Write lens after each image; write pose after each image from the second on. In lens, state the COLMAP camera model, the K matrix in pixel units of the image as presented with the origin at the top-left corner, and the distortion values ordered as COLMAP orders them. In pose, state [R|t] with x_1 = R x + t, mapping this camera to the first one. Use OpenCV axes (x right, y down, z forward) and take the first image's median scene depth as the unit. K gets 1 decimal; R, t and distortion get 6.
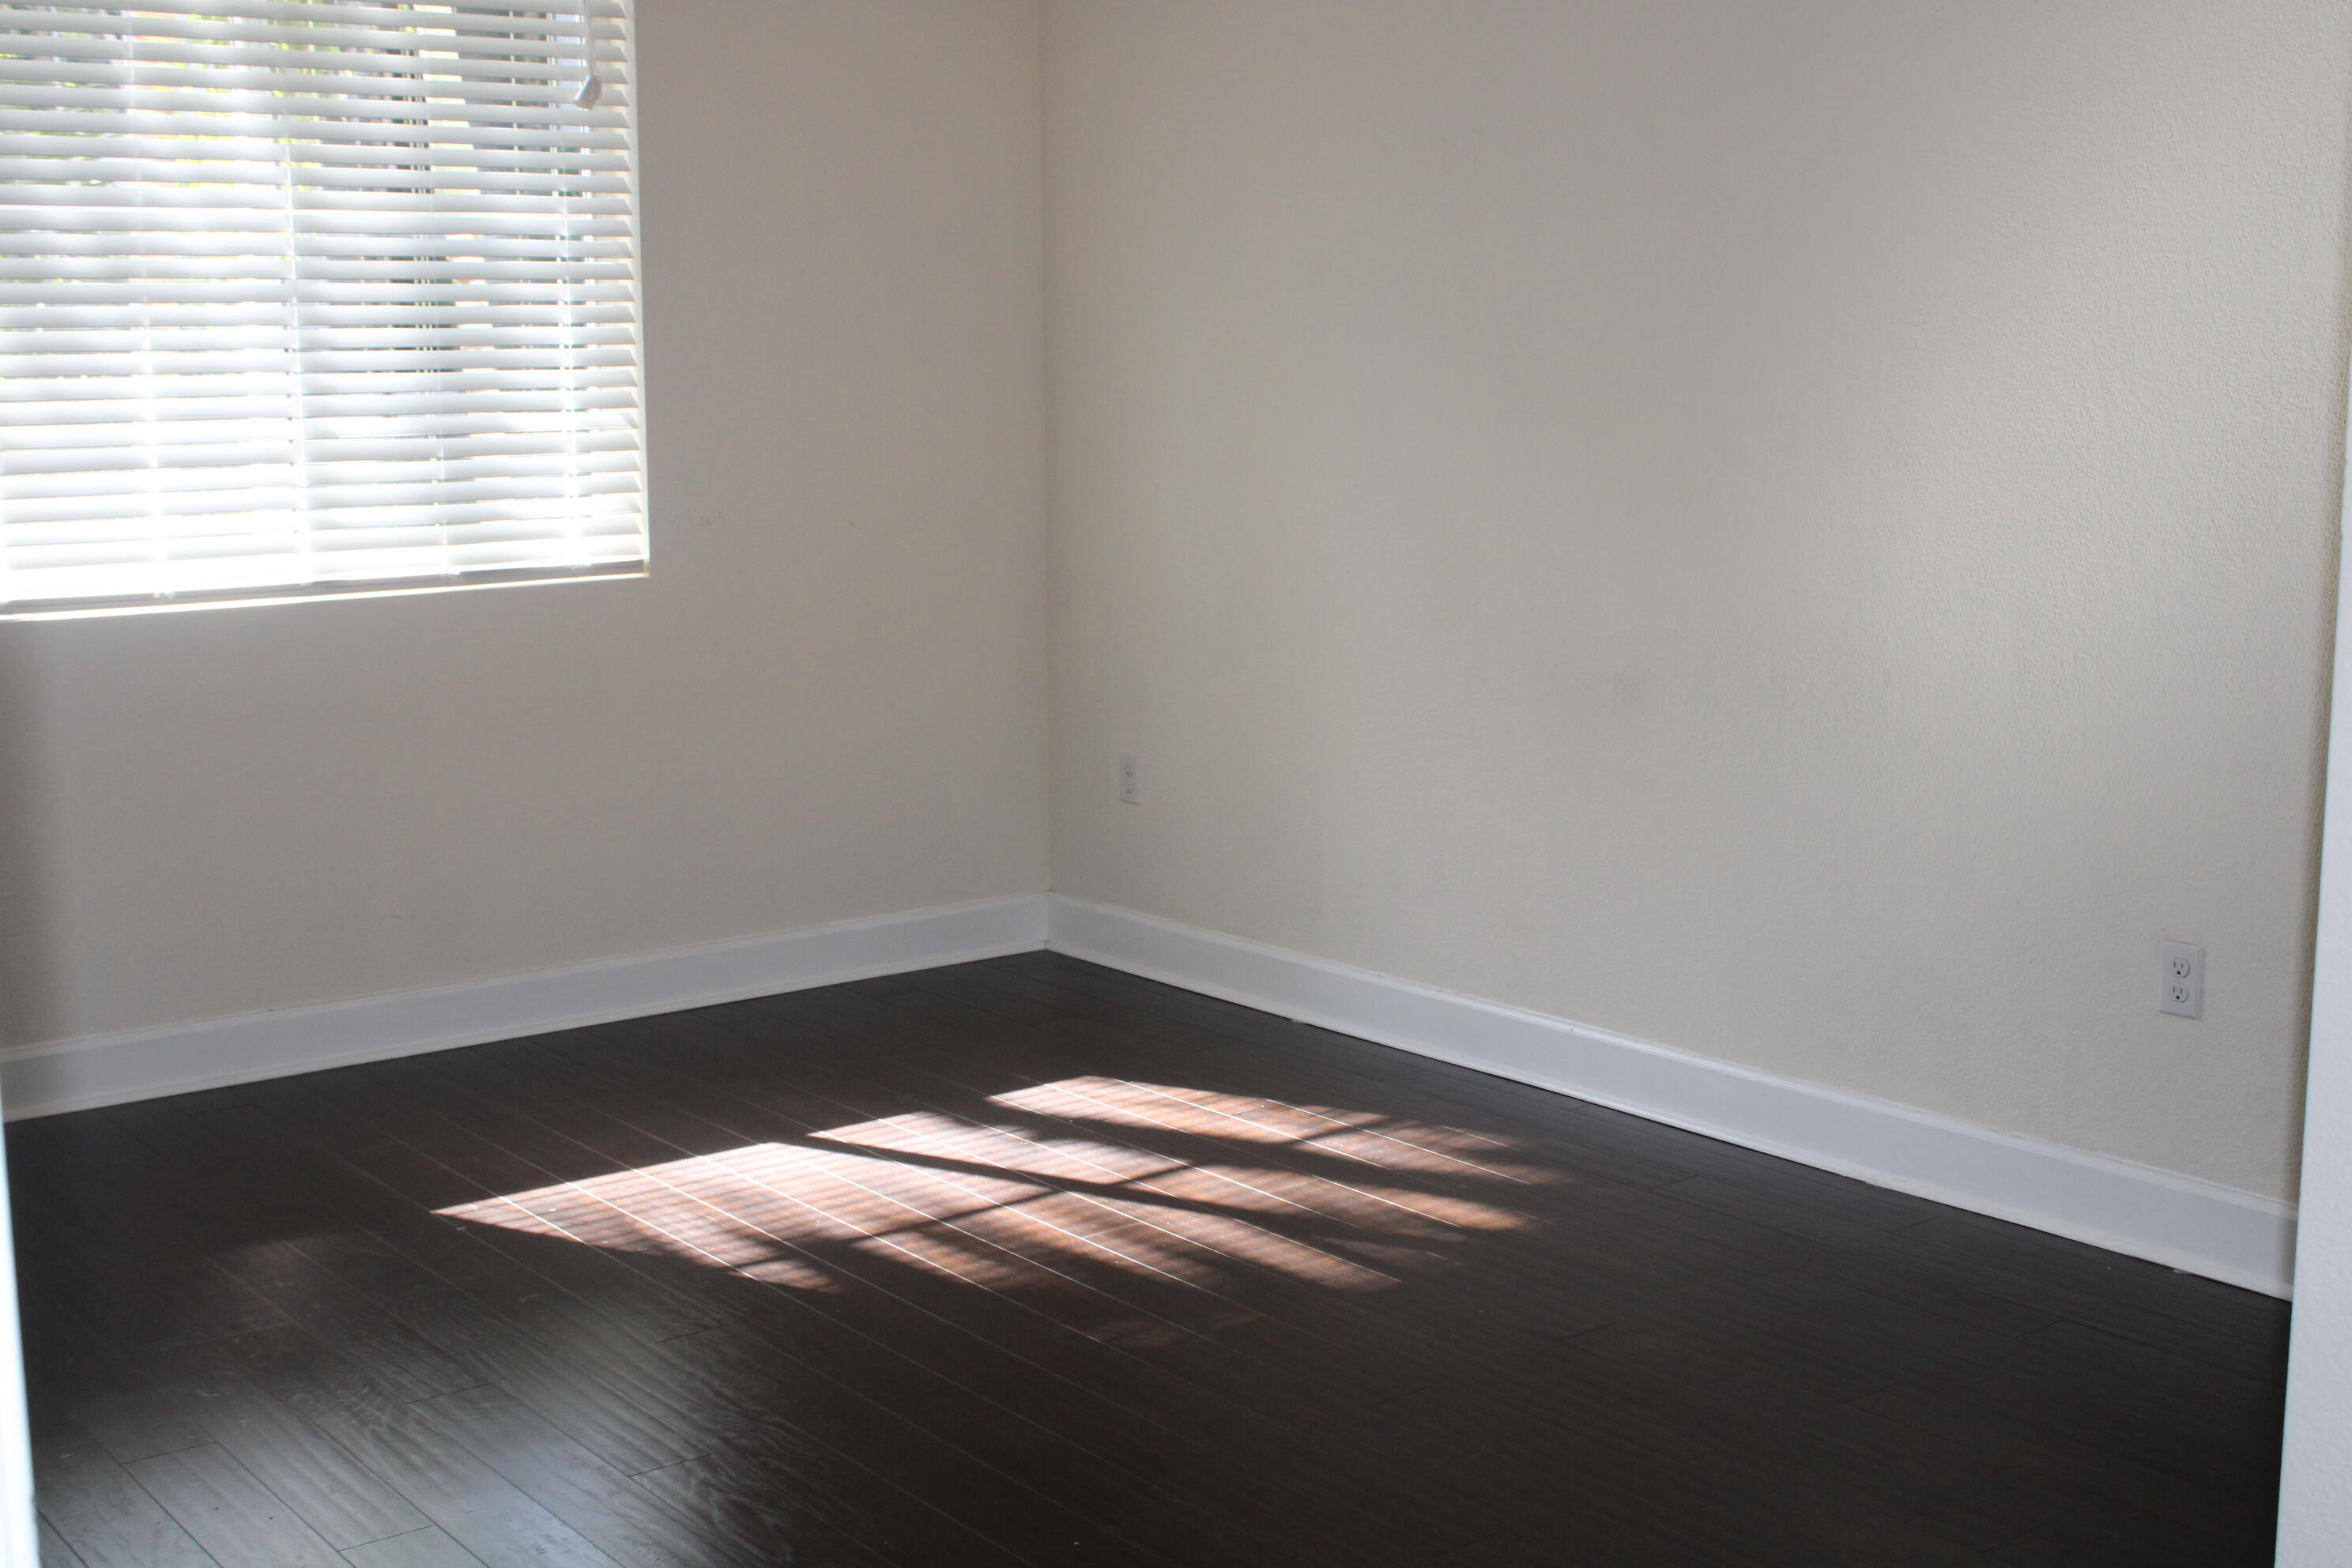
lens RADIAL K [[2742.5, 0, 1176.0], [0, 2742.5, 784.0], [0, 0, 1]] dist [-0.109167, 0.251517]
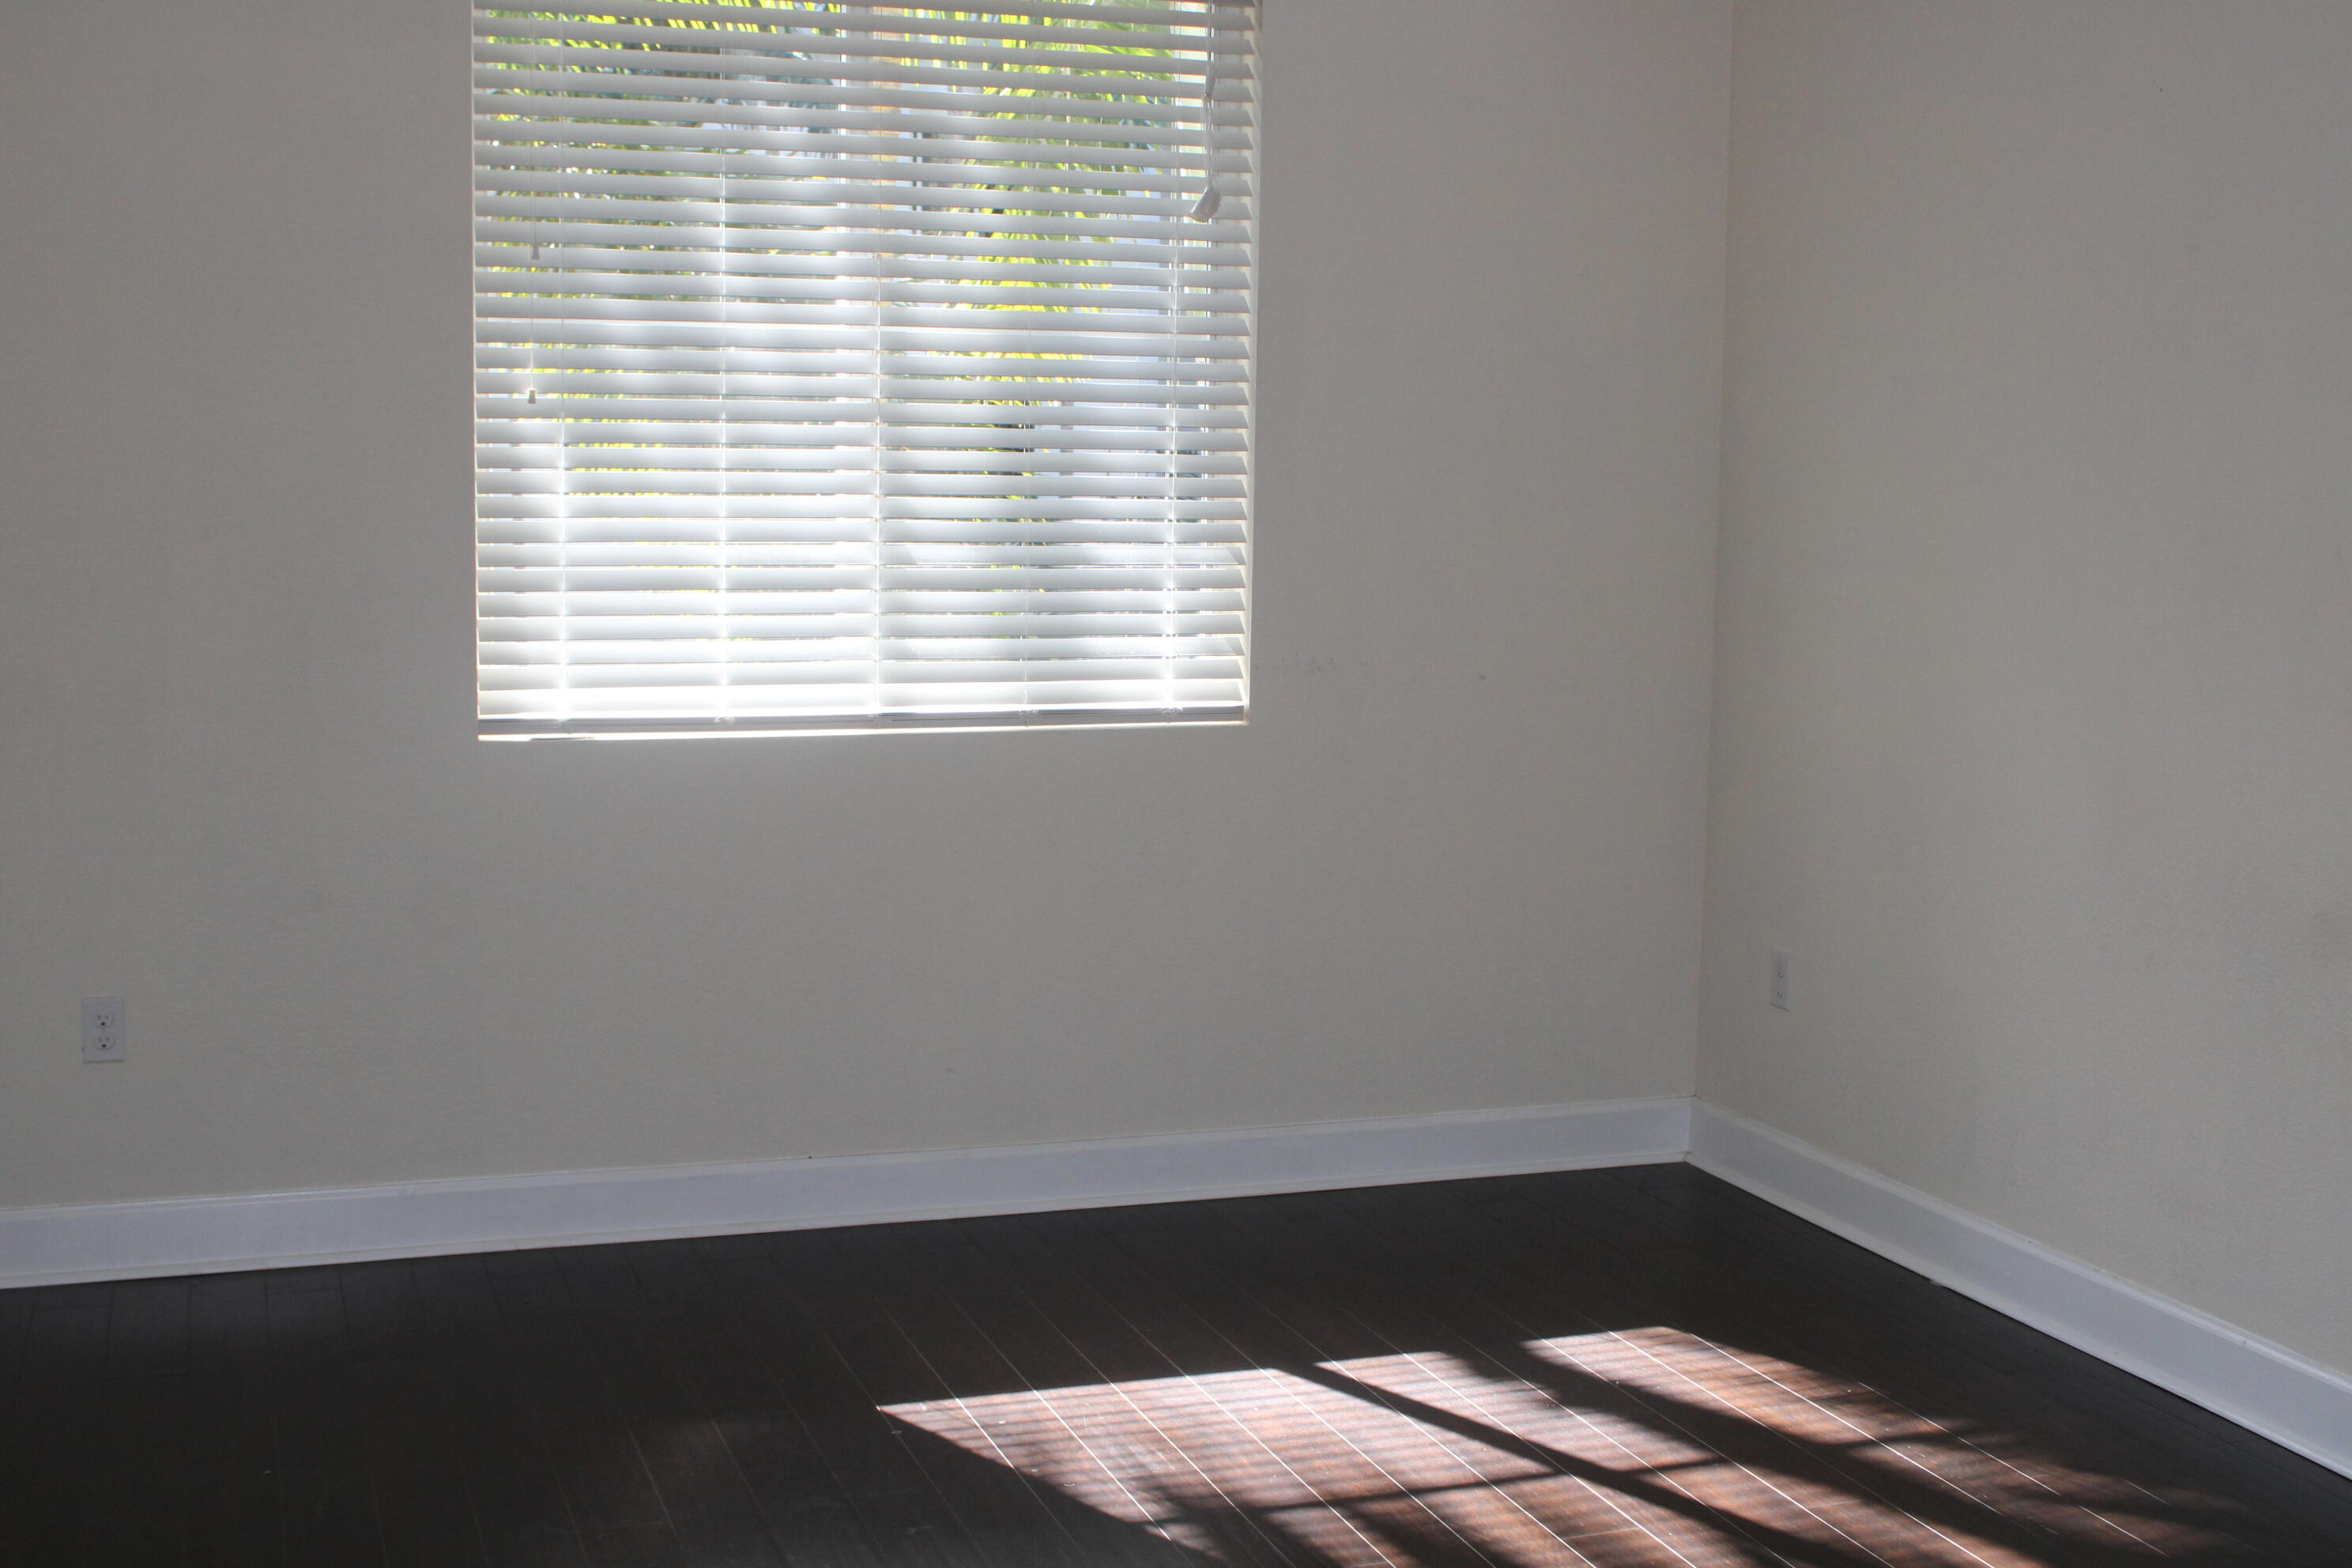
lens RADIAL K [[2742.5, 0, 1176.0], [0, 2742.5, 784.0], [0, 0, 1]] dist [-0.109167, 0.251517]
pose [[0.947530, 0.055905, -0.314741, 0.086213], [-0.071298, 0.996746, -0.037599, -0.021647], [0.311615, 0.058066, 0.948433, 0.127654]]
